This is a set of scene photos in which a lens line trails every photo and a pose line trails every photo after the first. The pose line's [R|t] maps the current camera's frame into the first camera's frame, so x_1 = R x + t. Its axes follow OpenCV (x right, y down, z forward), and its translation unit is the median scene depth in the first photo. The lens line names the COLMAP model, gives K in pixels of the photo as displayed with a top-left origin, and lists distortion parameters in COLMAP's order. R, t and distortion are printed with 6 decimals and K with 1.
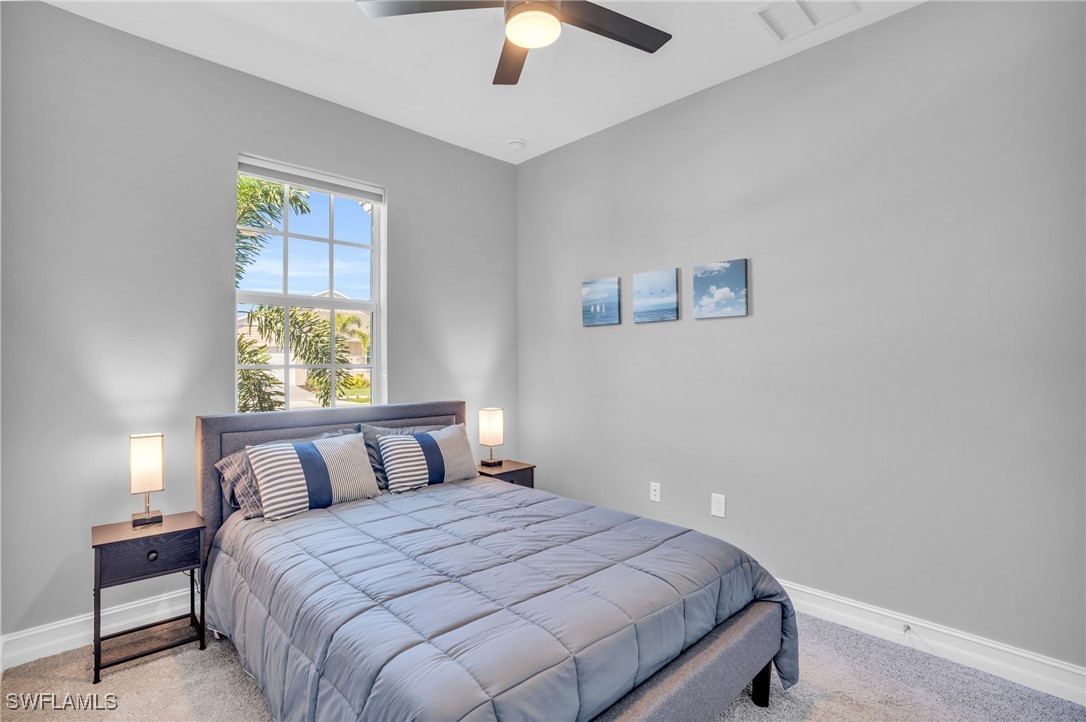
lens RADIAL K [[541.1, 0, 543.0], [0, 541.1, 361.0], [0, 0, 1]] dist [0.001052, 0.000316]
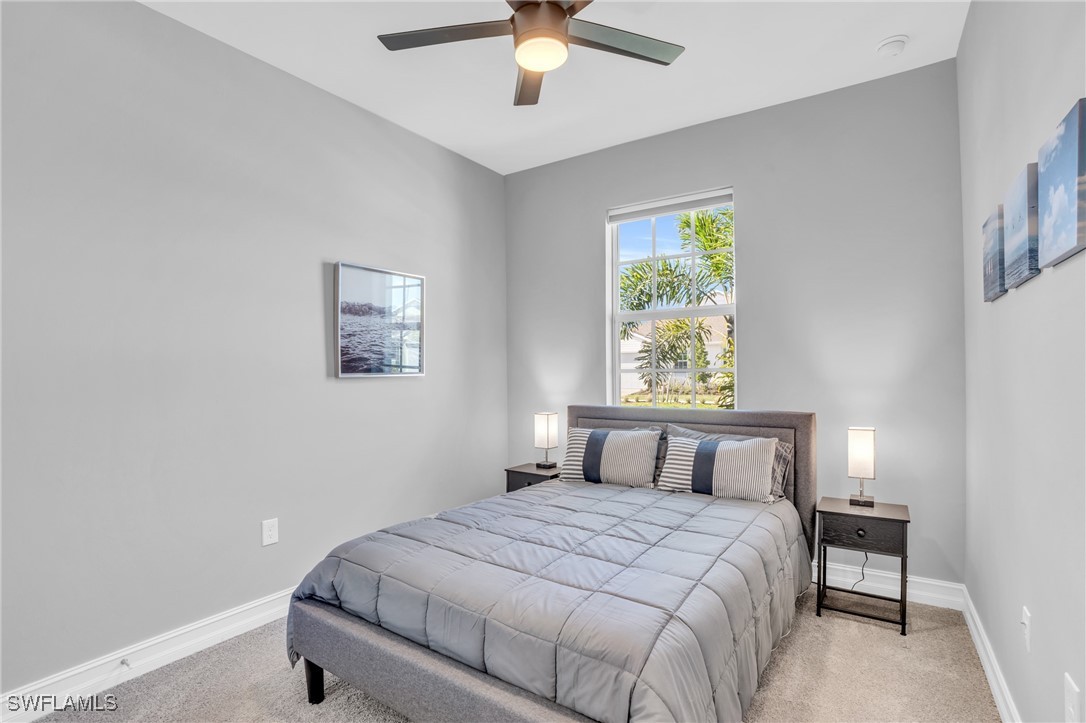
lens RADIAL K [[503.3, 0, 543.0], [0, 503.3, 361.5], [0, 0, 1]] dist [-0.070396, 0.029794]
pose [[0.197311, -0.013996, -0.980241, 0.872796], [0.014215, 0.999834, -0.011414, -0.023713], [0.980238, -0.011682, 0.197477, 0.665227]]
